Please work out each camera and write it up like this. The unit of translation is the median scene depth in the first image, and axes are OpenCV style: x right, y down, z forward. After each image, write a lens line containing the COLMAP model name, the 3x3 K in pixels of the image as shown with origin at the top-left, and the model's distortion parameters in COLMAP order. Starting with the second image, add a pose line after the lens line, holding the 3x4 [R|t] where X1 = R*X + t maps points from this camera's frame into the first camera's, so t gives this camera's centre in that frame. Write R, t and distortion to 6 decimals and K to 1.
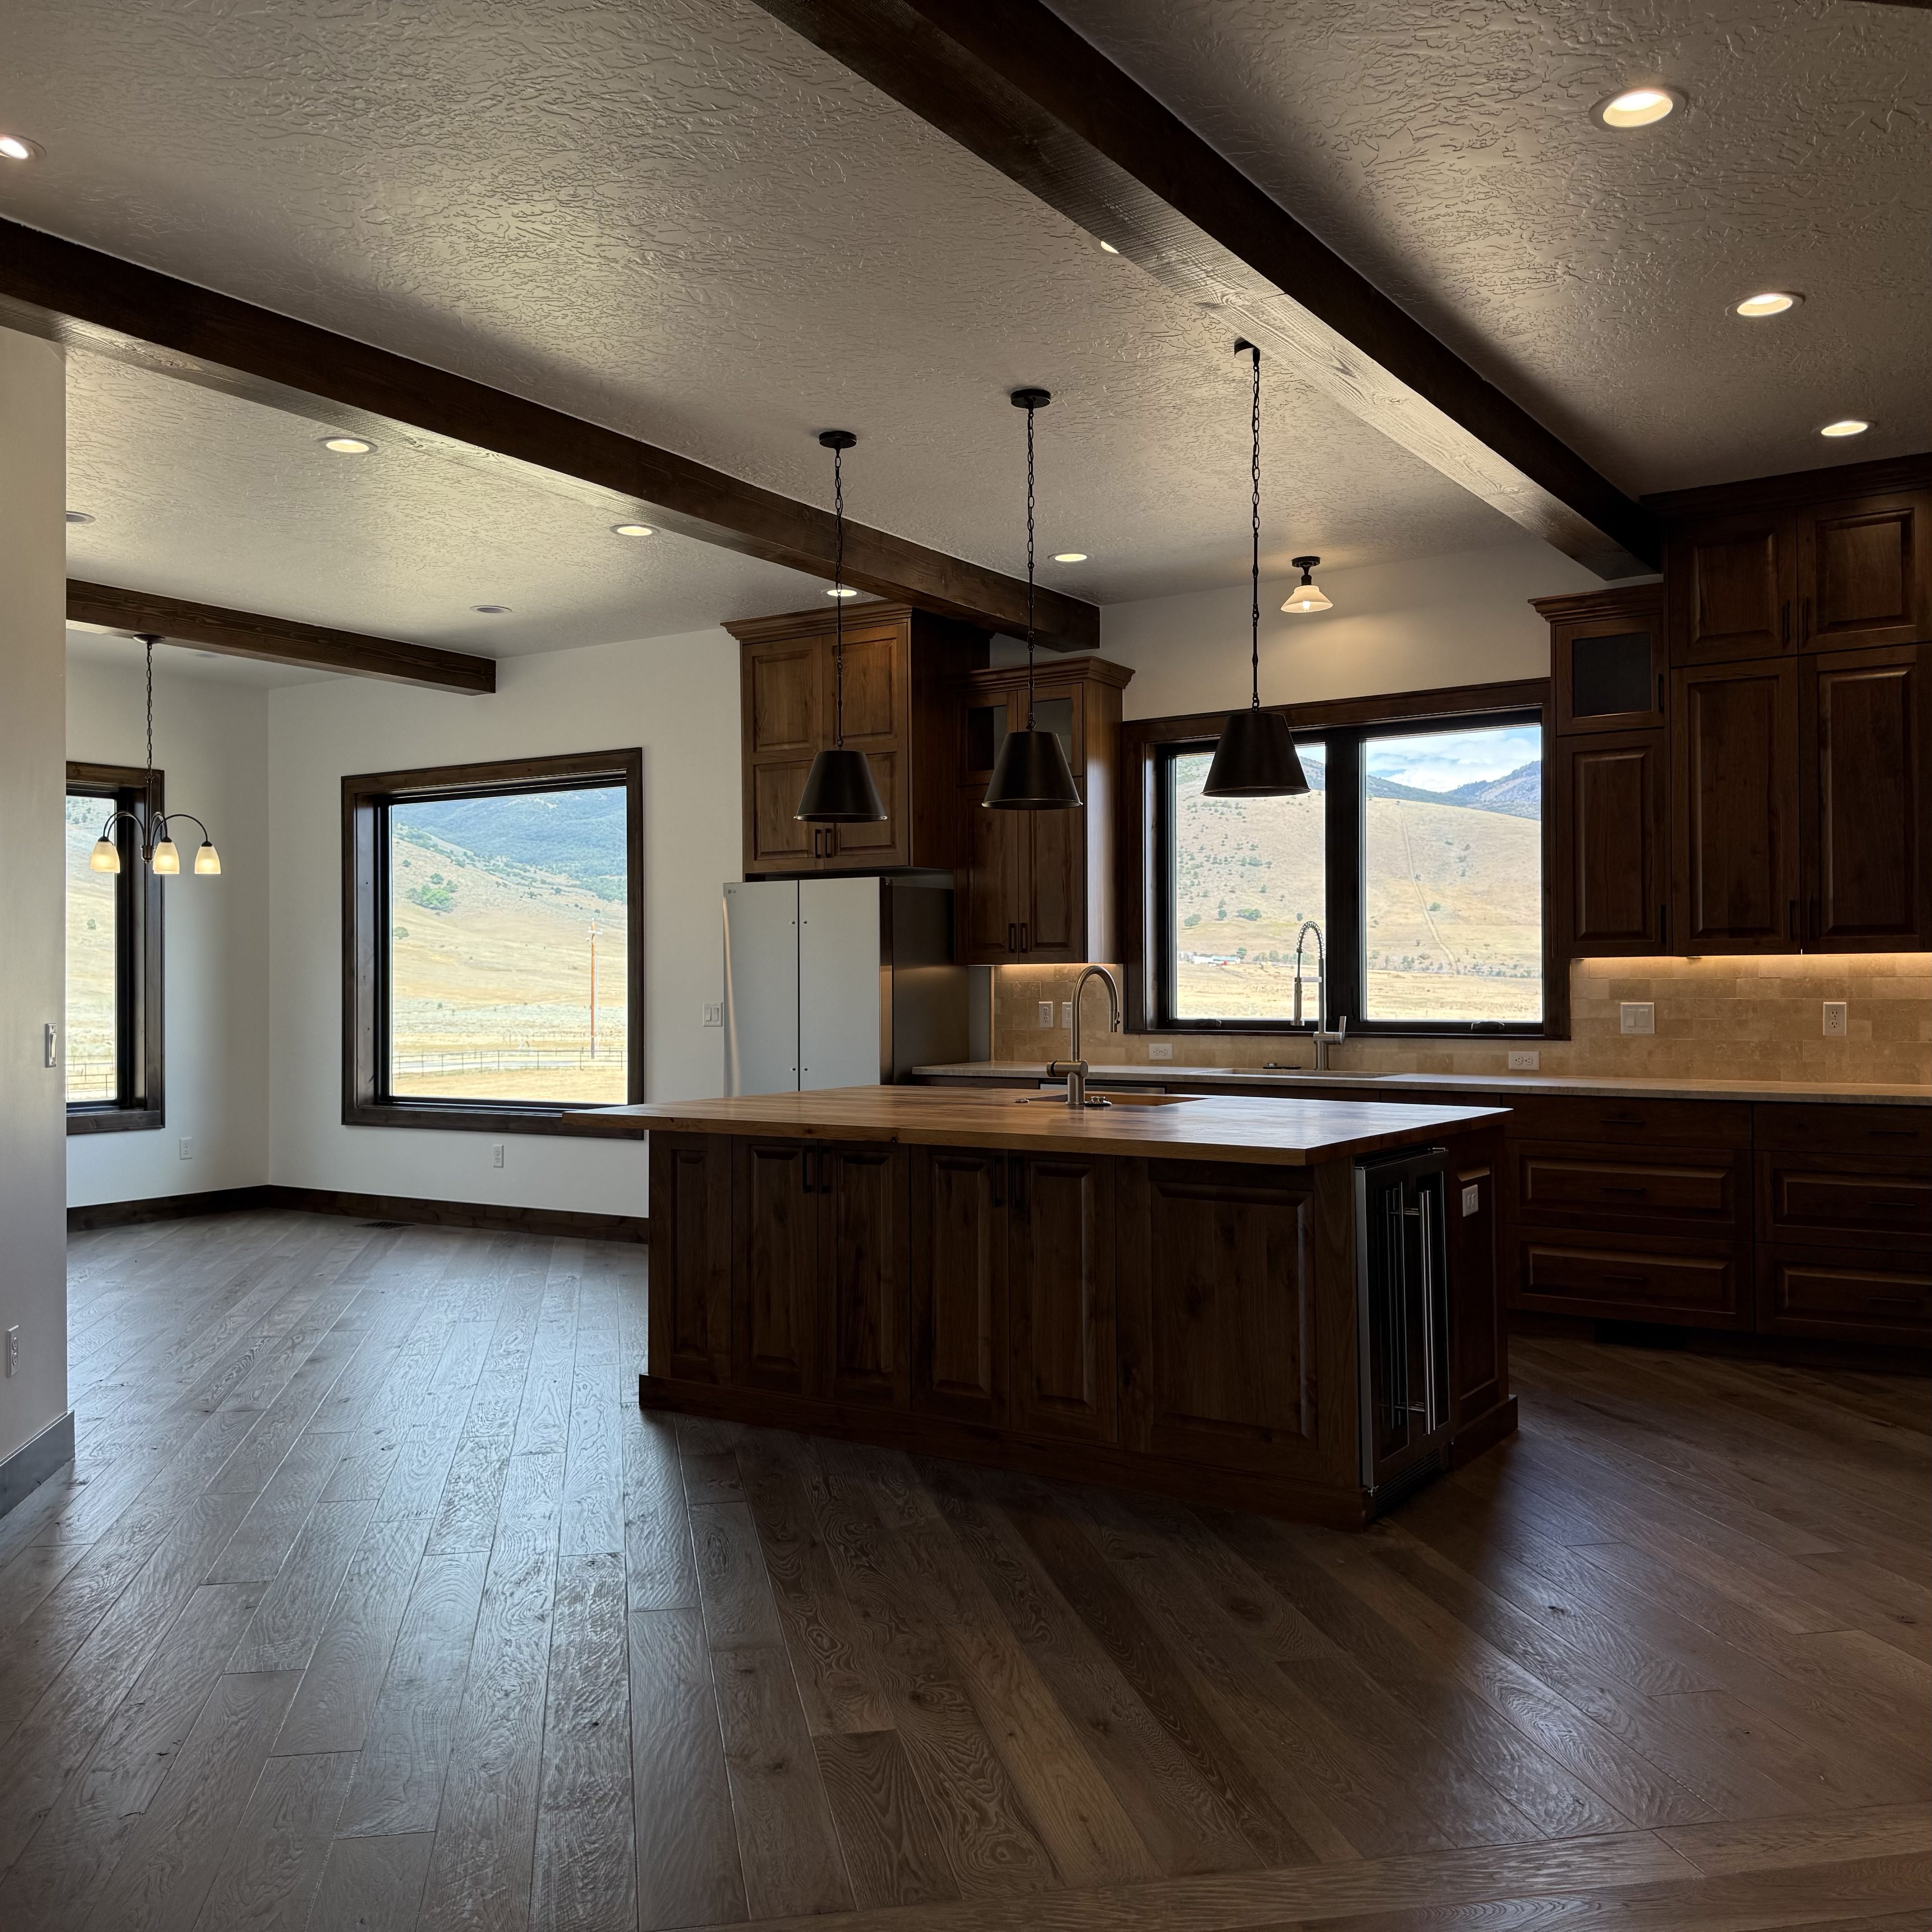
lens RADIAL K [[1818.4, 0, 921.2], [0, 1818.4, 971.7], [0, 0, 1]] dist [0.134172, -0.259393]
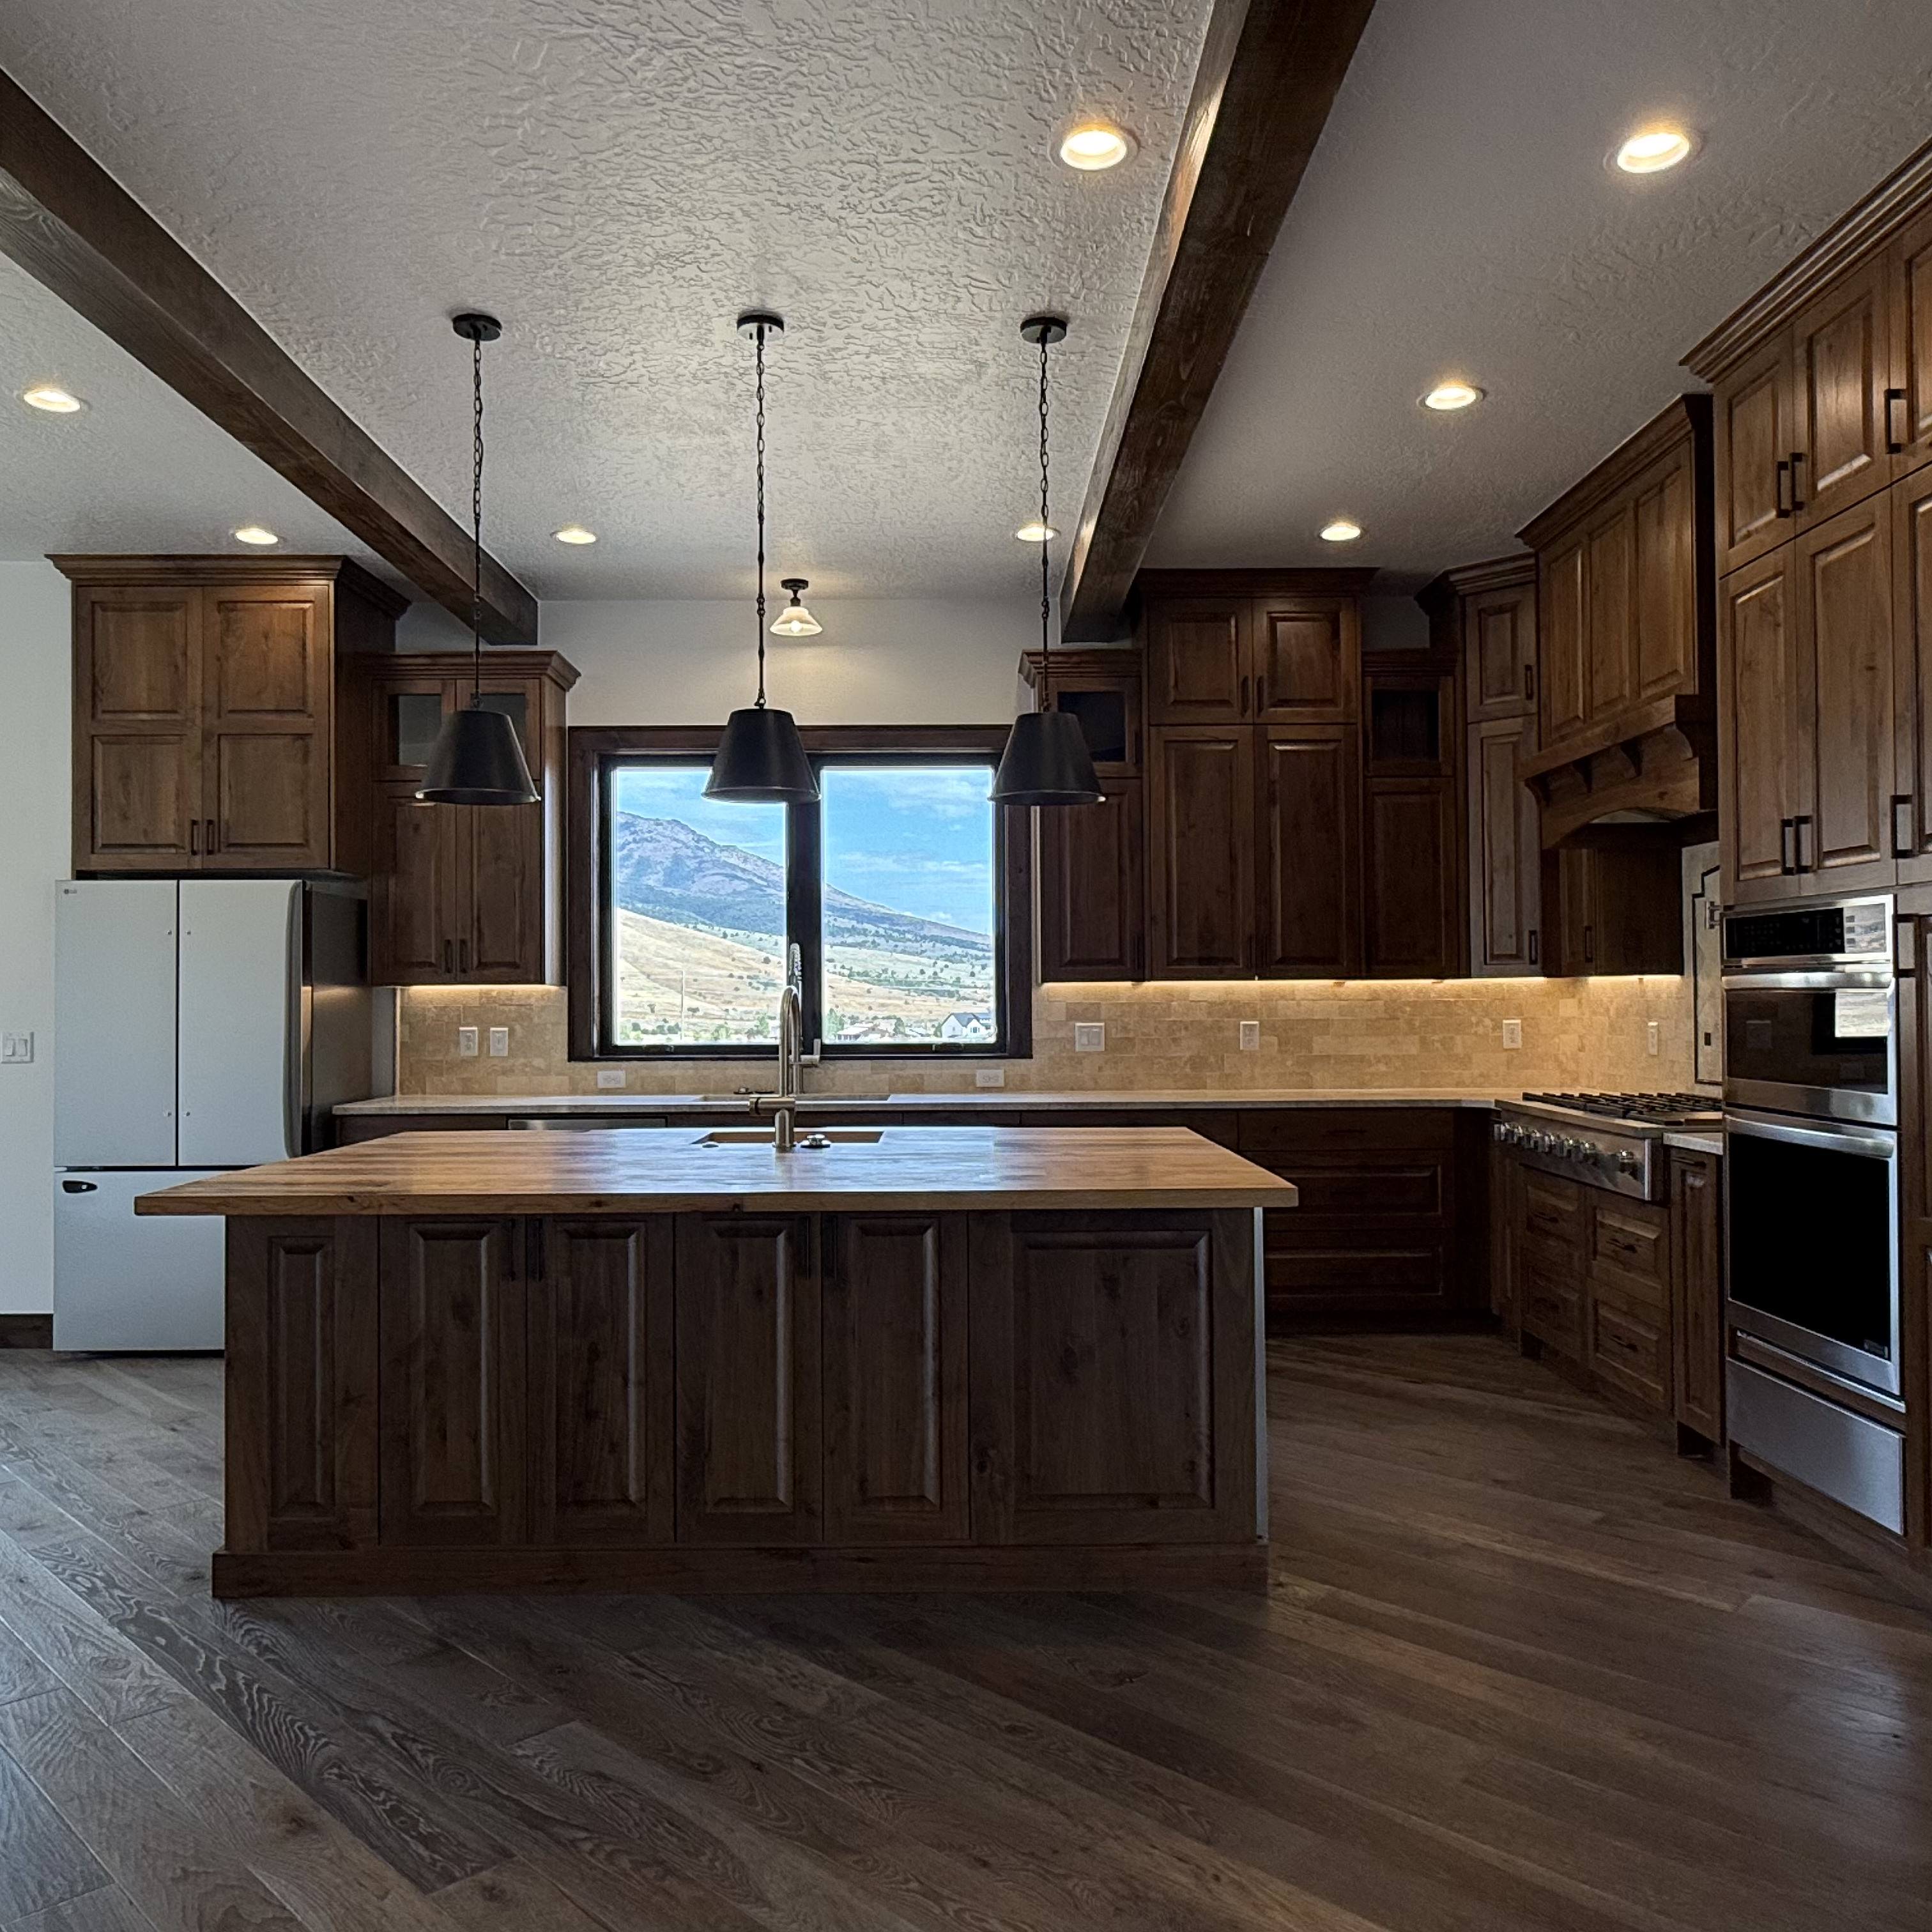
lens RADIAL K [[1576.2, 0, 974.2], [0, 1576.2, 978.6], [0, 0, 1]] dist [-0.007631, 0.003954]
pose [[0.815127, 0.008913, 0.579214, -0.212202], [-0.002261, 0.999923, -0.012205, 0.001575], [-0.579278, 0.008638, 0.815084, 0.256912]]
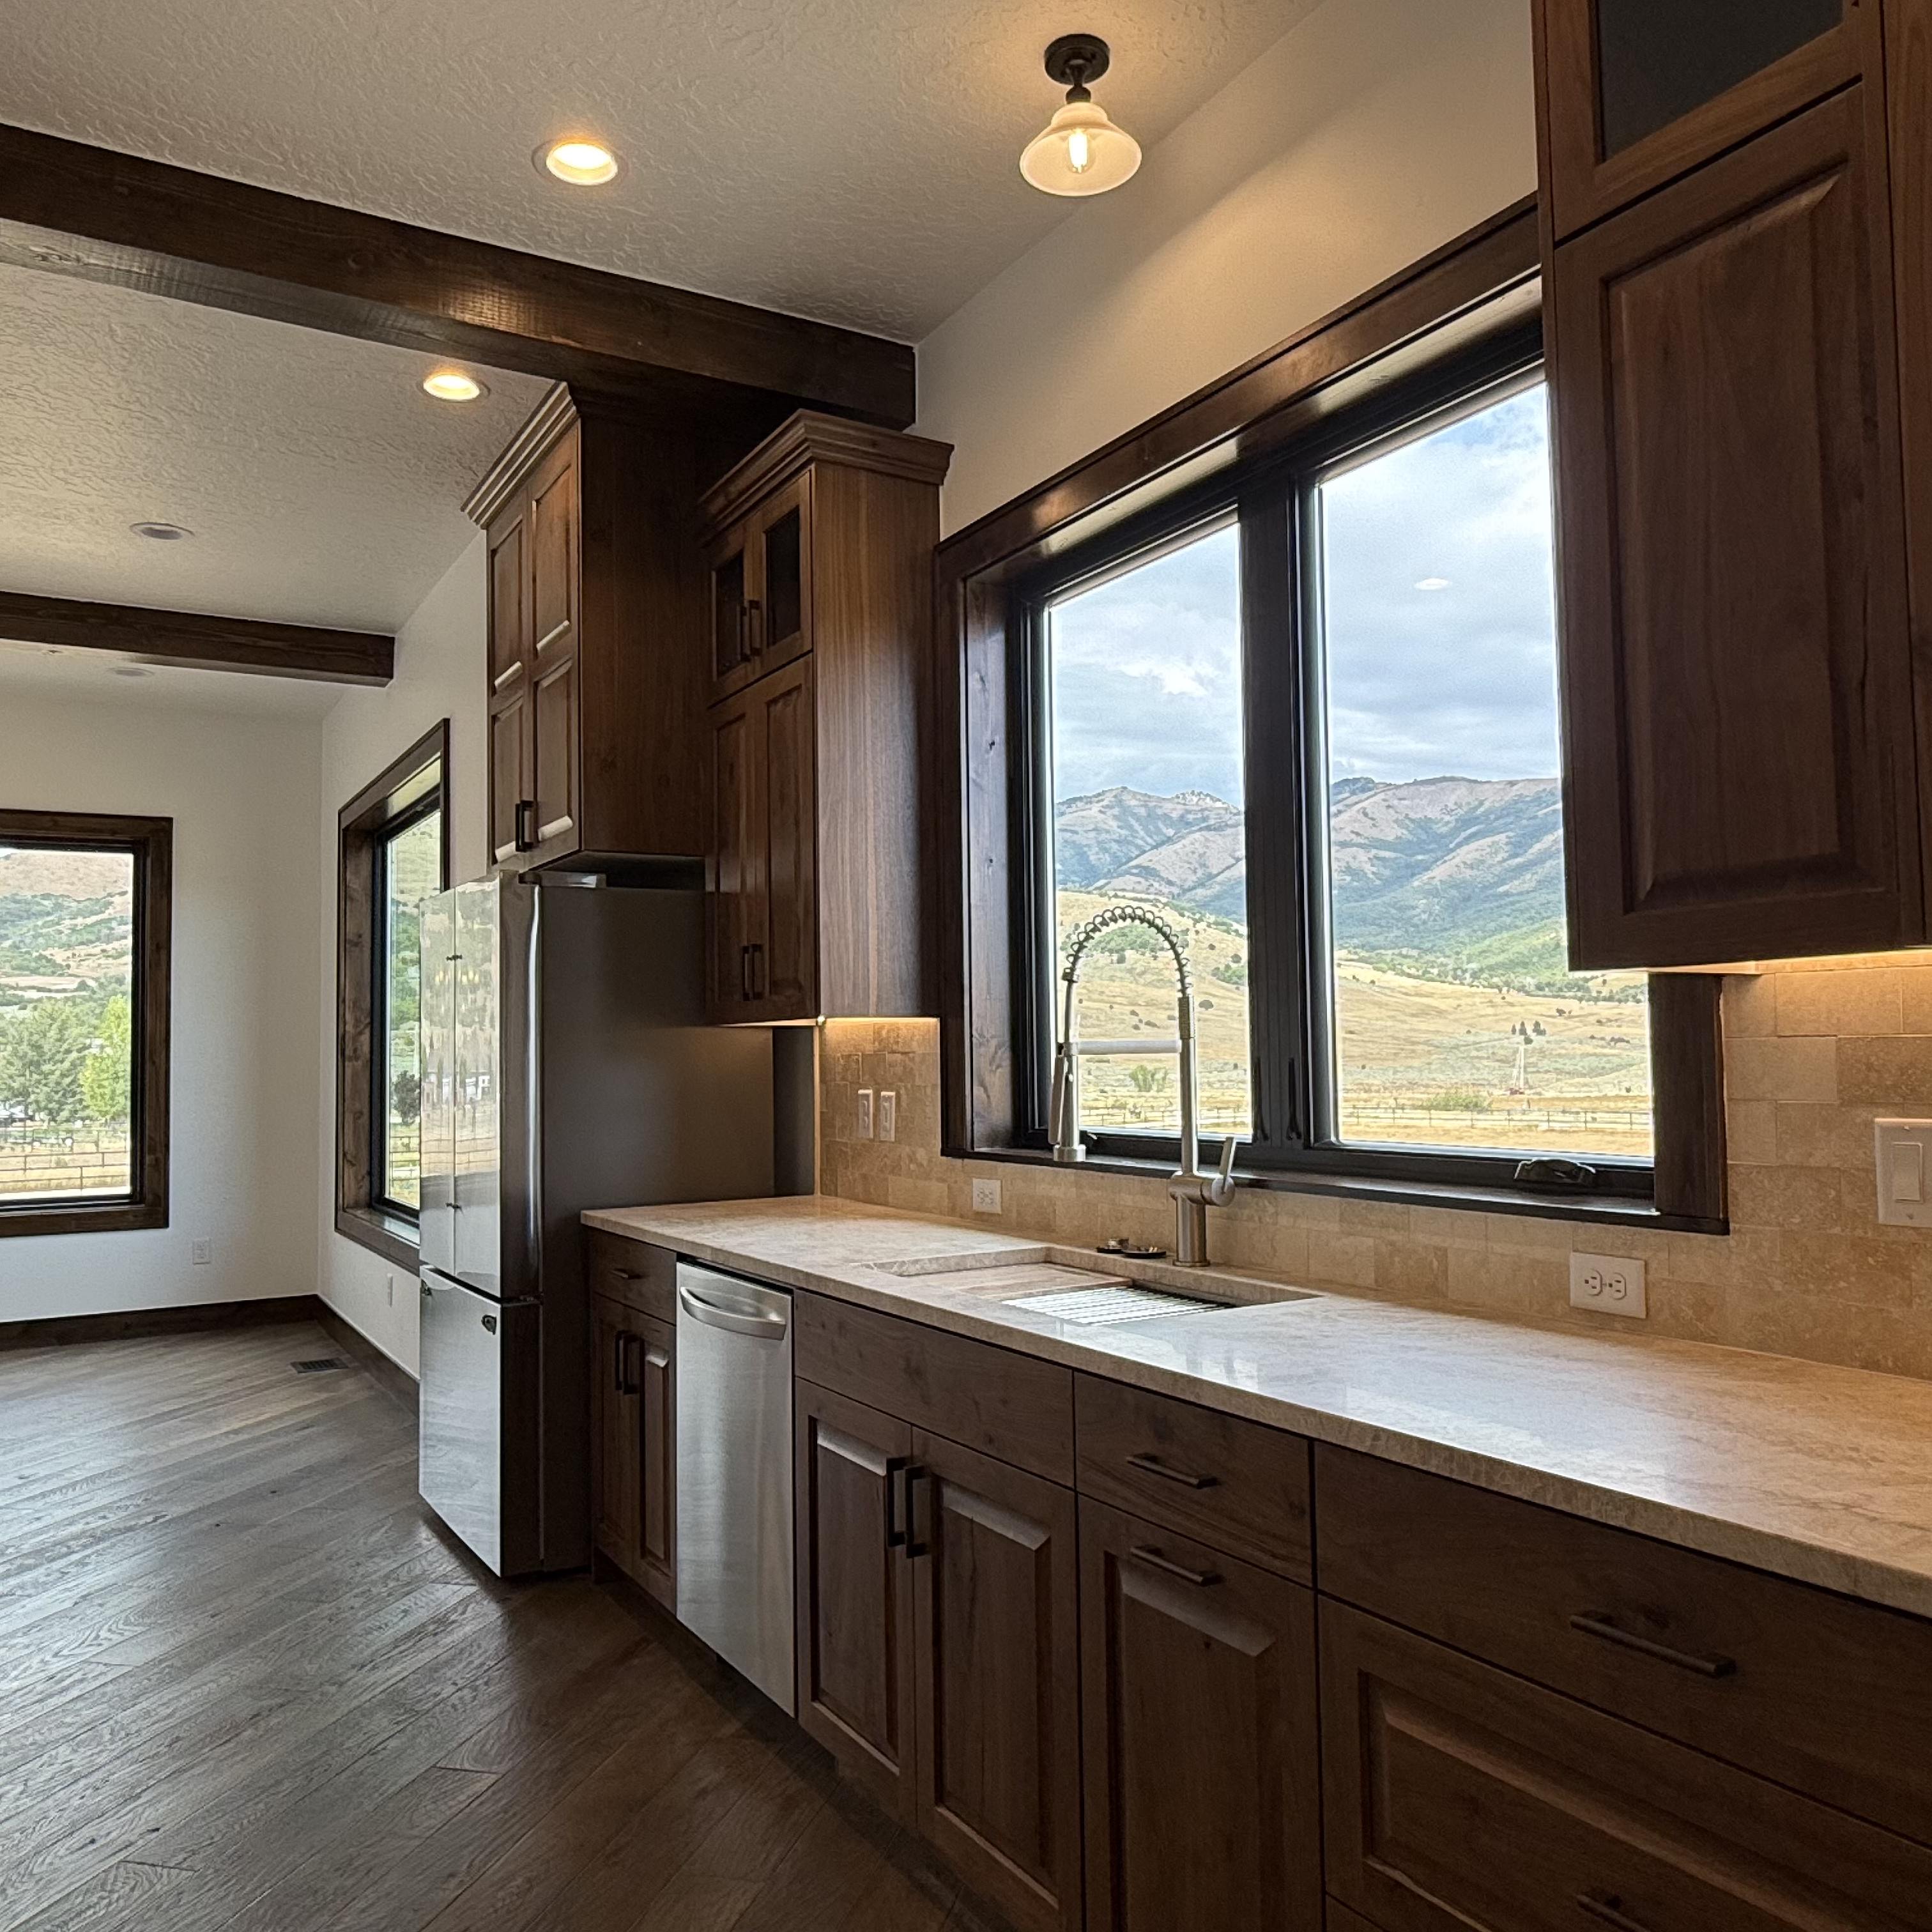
lens RADIAL K [[1576.2, 0, 974.2], [0, 1576.2, 978.6], [0, 0, 1]] dist [-0.007631, 0.003954]
pose [[0.909613, -0.027423, -0.414551, 0.343336], [0.012343, 0.999162, -0.039012, 0.002570], [0.415274, 0.030369, 0.909189, 0.690999]]
